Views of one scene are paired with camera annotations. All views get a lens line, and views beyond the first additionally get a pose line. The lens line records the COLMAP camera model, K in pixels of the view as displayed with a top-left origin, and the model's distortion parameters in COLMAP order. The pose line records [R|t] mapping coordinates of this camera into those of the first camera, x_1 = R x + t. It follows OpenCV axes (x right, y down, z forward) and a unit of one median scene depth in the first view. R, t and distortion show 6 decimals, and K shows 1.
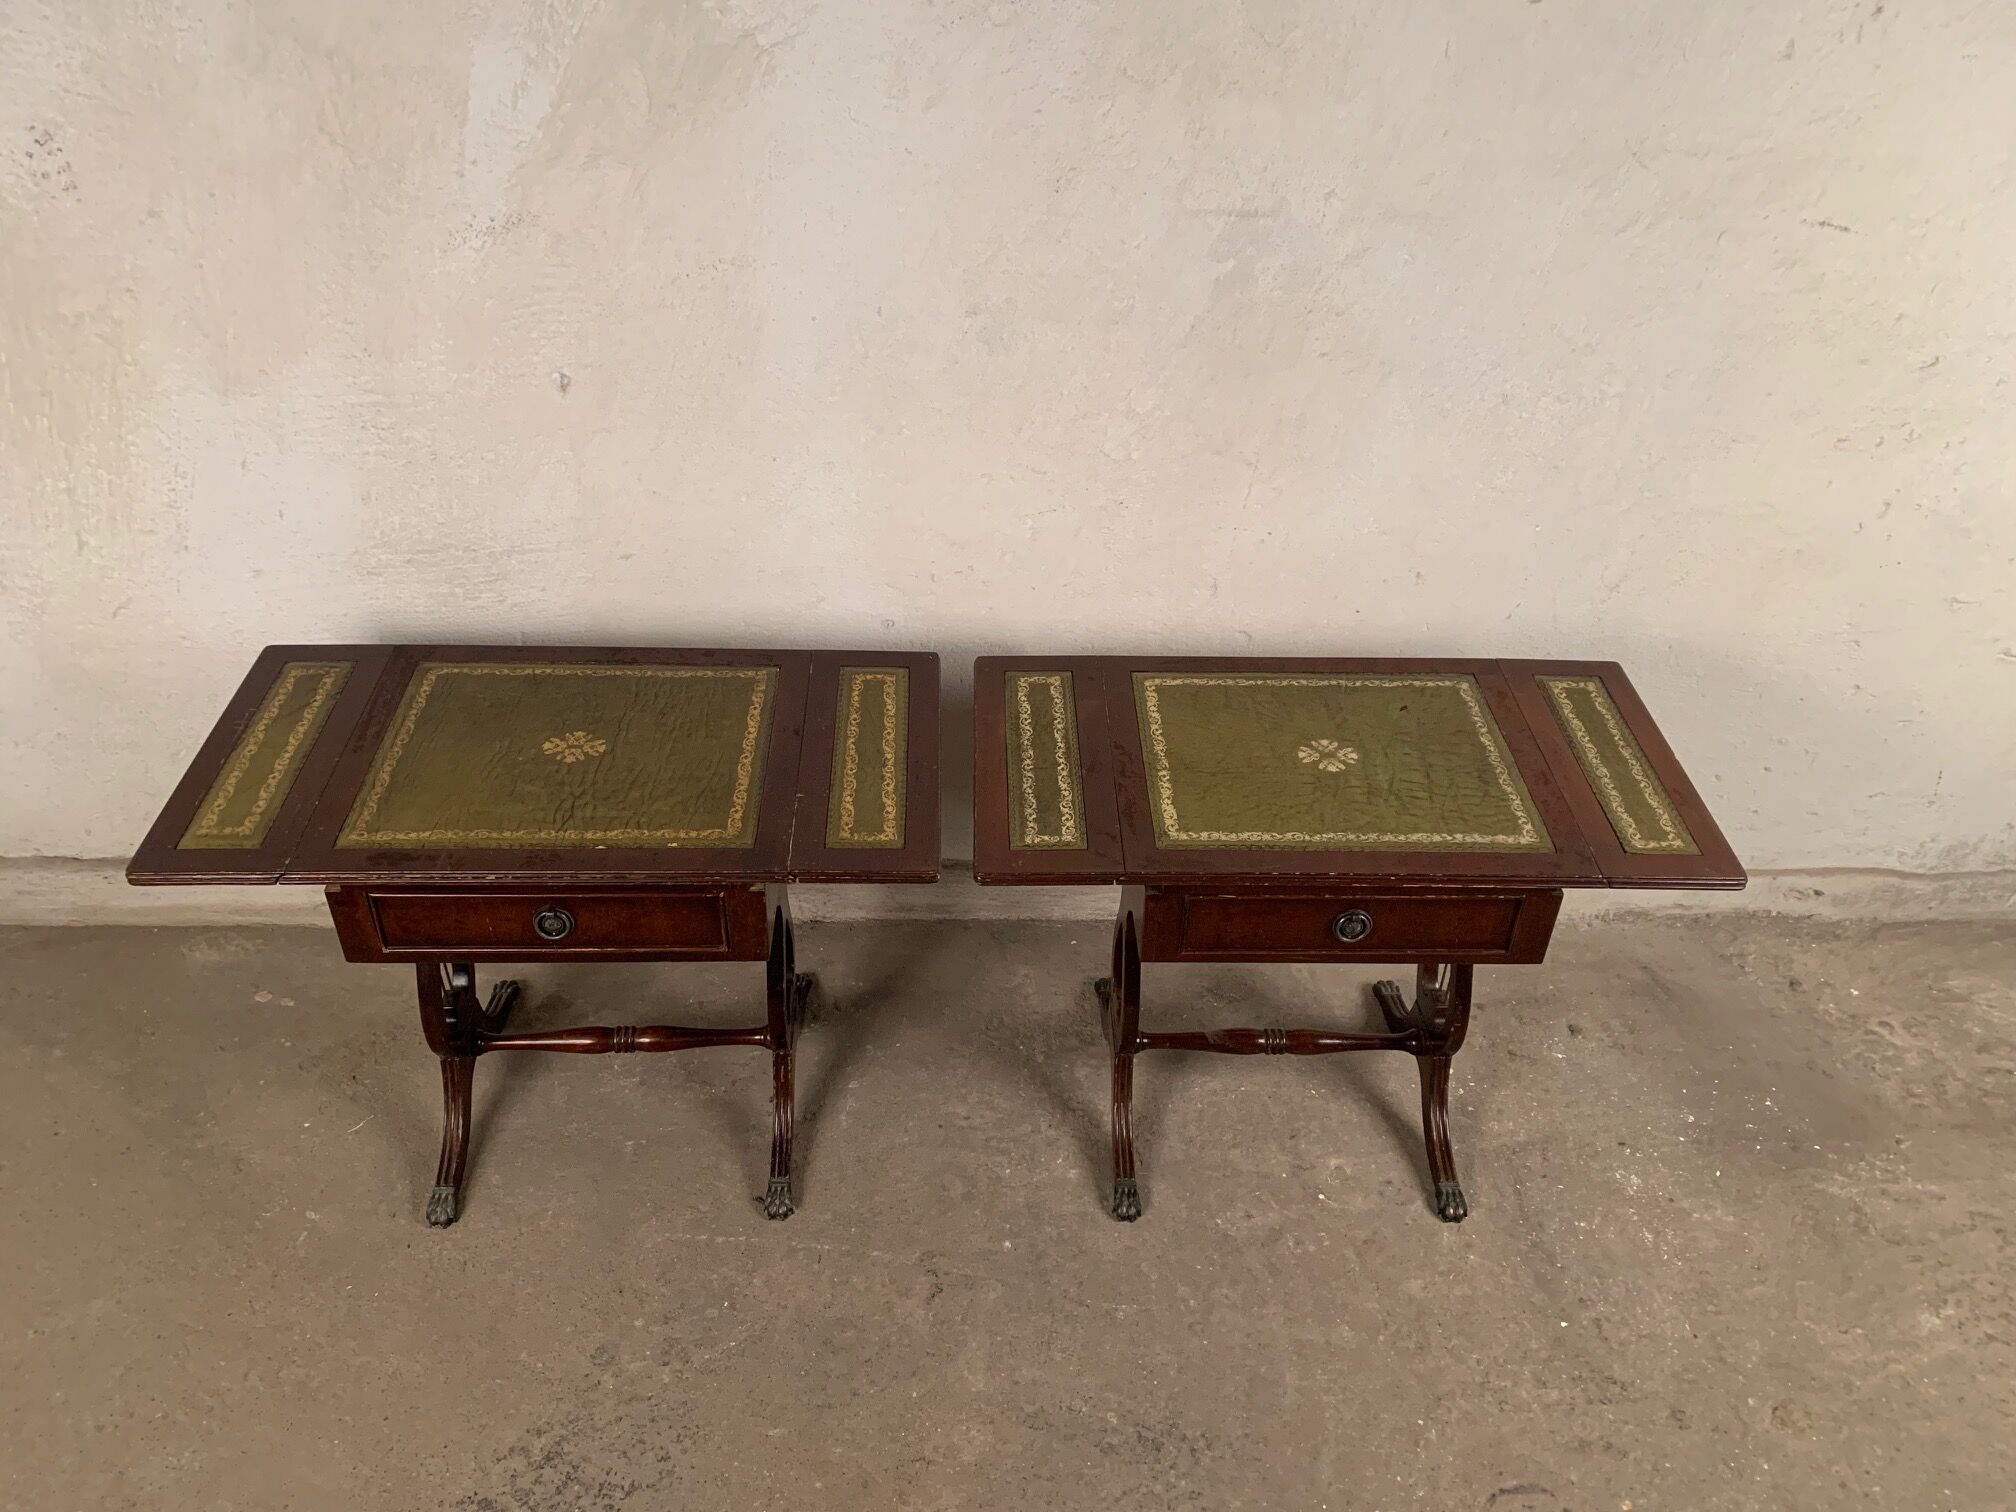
lens RADIAL K [[1553.8, 0, 1011.4], [0, 1553.8, 760.2], [0, 0, 1]] dist [0.010032, 0.005039]
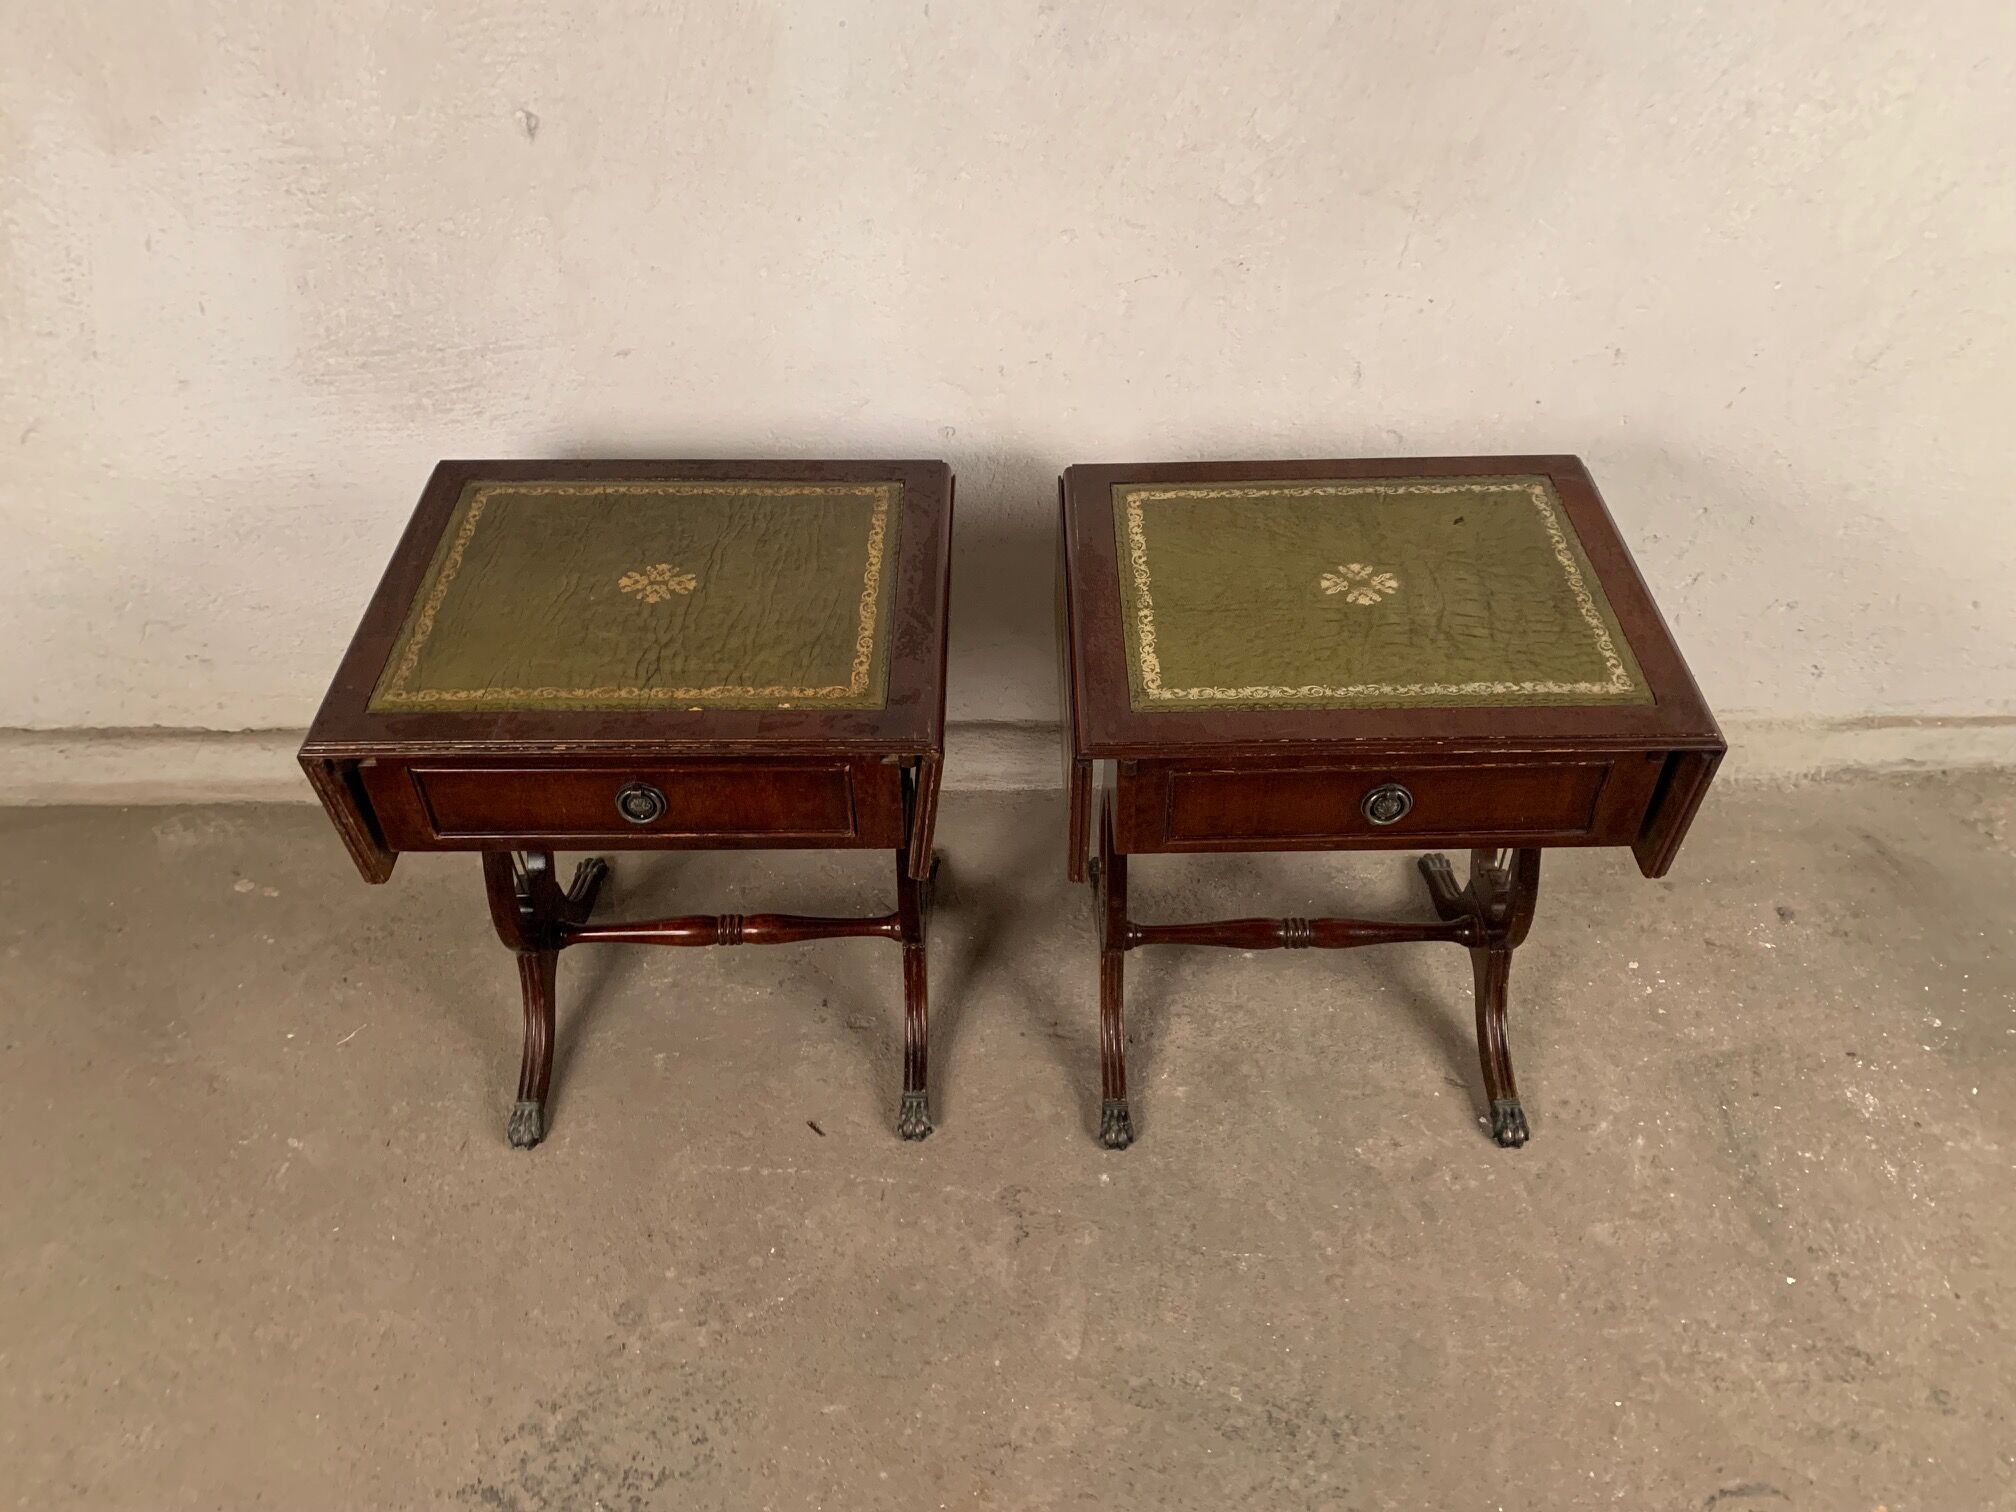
lens RADIAL K [[1554.8, 0, 1004.3], [0, 1554.8, 773.5], [0, 0, 1]] dist [0.015196, 0.000750]
pose [[0.998413, -0.011047, -0.055224, -0.007997], [0.016916, 0.994119, 0.106963, 0.003595], [0.053717, -0.107728, 0.992728, 0.189105]]
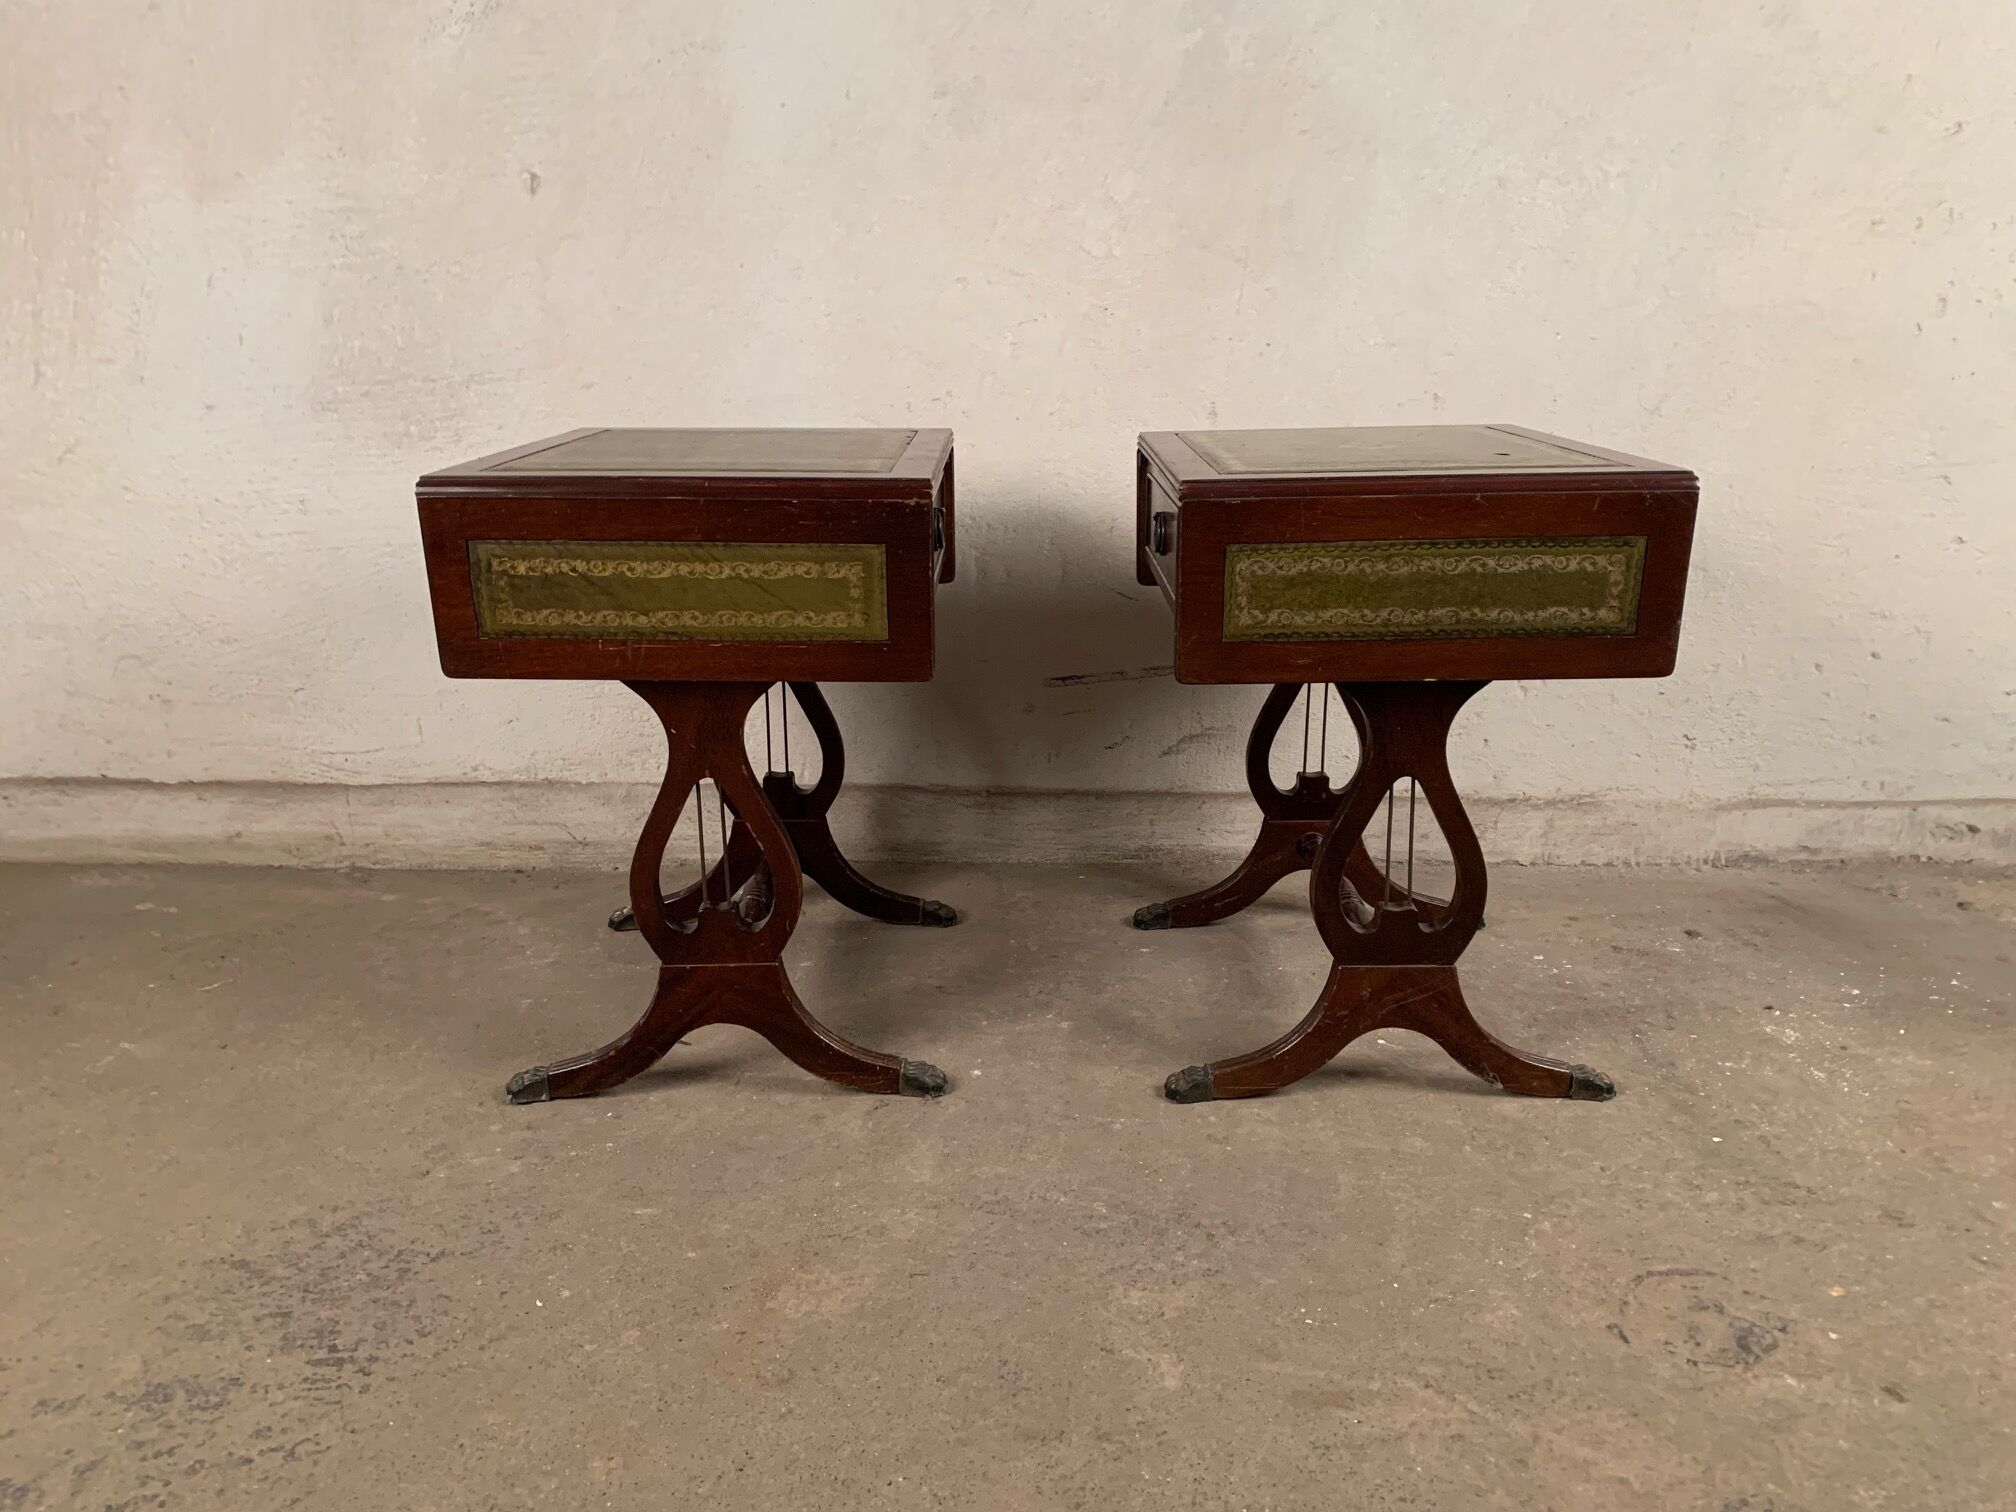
lens RADIAL K [[1555.8, 0, 1008.0], [0, 1555.8, 756.0], [0, 0, 1]] dist [0.012888, 0.003189]
pose [[0.997970, -0.023481, -0.059199, 0.064155], [0.000943, 0.934894, -0.354925, 0.444265], [0.063679, 0.354148, 0.933019, 0.214055]]
